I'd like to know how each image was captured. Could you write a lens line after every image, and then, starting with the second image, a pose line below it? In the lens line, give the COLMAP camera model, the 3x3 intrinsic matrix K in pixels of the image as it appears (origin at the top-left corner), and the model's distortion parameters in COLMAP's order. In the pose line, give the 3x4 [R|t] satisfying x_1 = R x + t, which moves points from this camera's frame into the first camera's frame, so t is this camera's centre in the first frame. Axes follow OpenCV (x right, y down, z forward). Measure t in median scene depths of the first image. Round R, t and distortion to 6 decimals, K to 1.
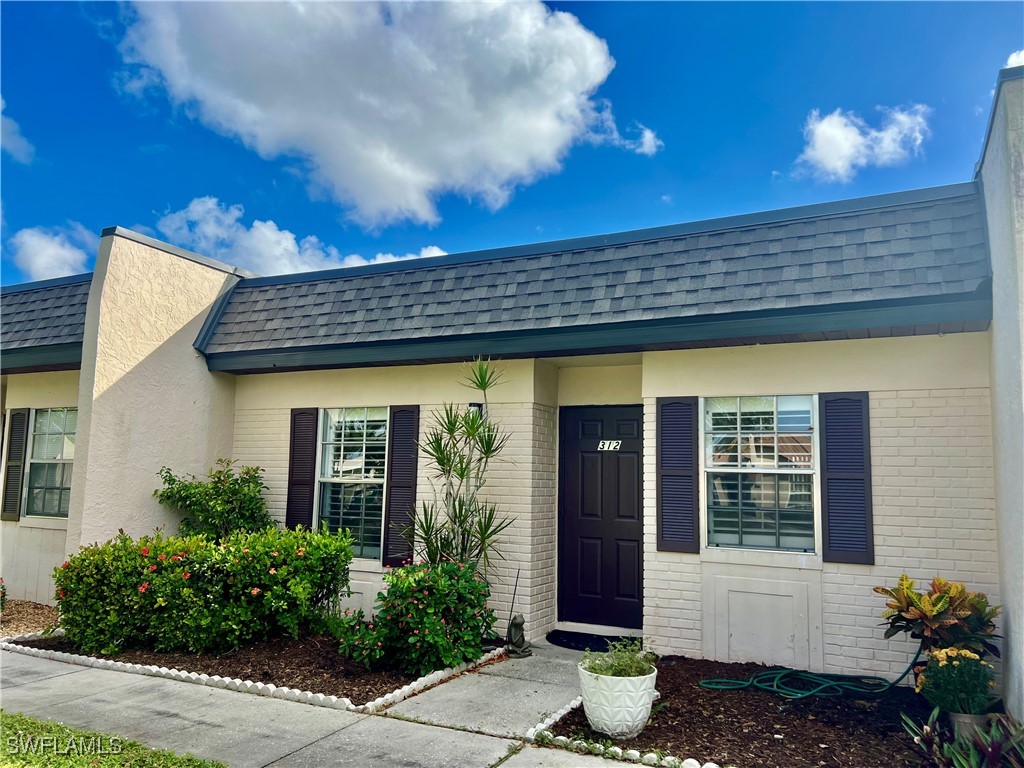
lens RADIAL K [[765.6, 0, 511.4], [0, 765.6, 386.5], [0, 0, 1]] dist [0.022617, -0.038394]
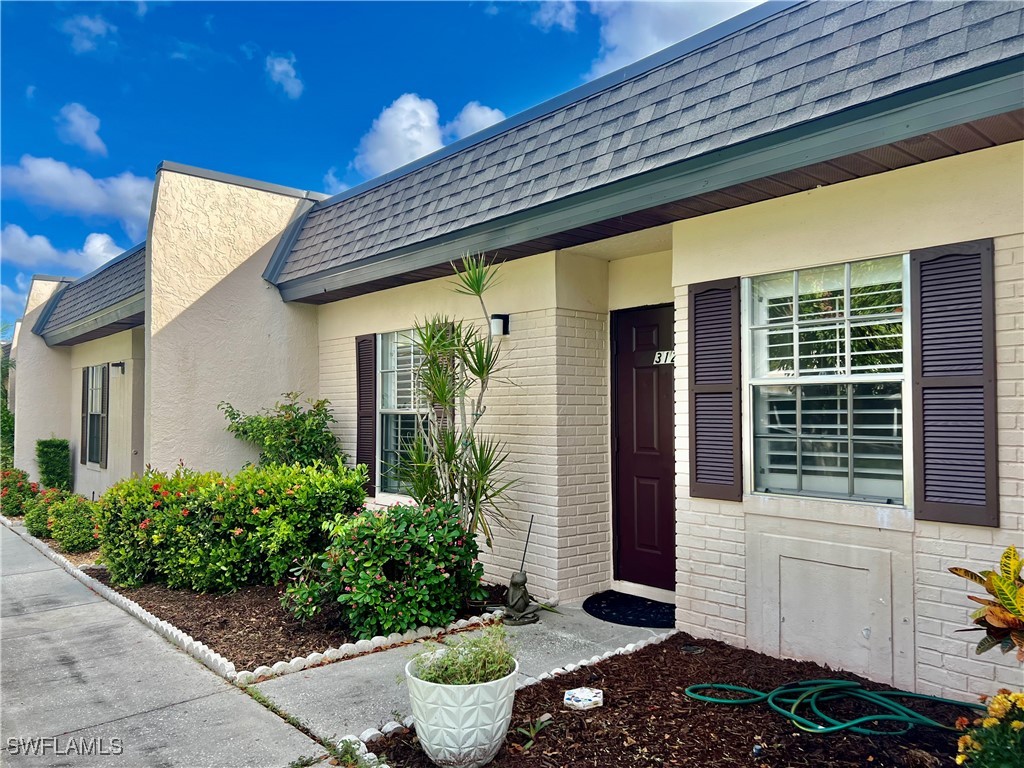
lens RADIAL K [[765.6, 0, 510.0], [0, 765.6, 389.2], [0, 0, 1]] dist [0.022617, -0.038394]
pose [[0.923575, -0.034382, -0.381873, 0.315057], [0.067905, 0.994895, 0.074656, 0.048319], [0.377356, -0.094881, 0.921195, 0.280480]]
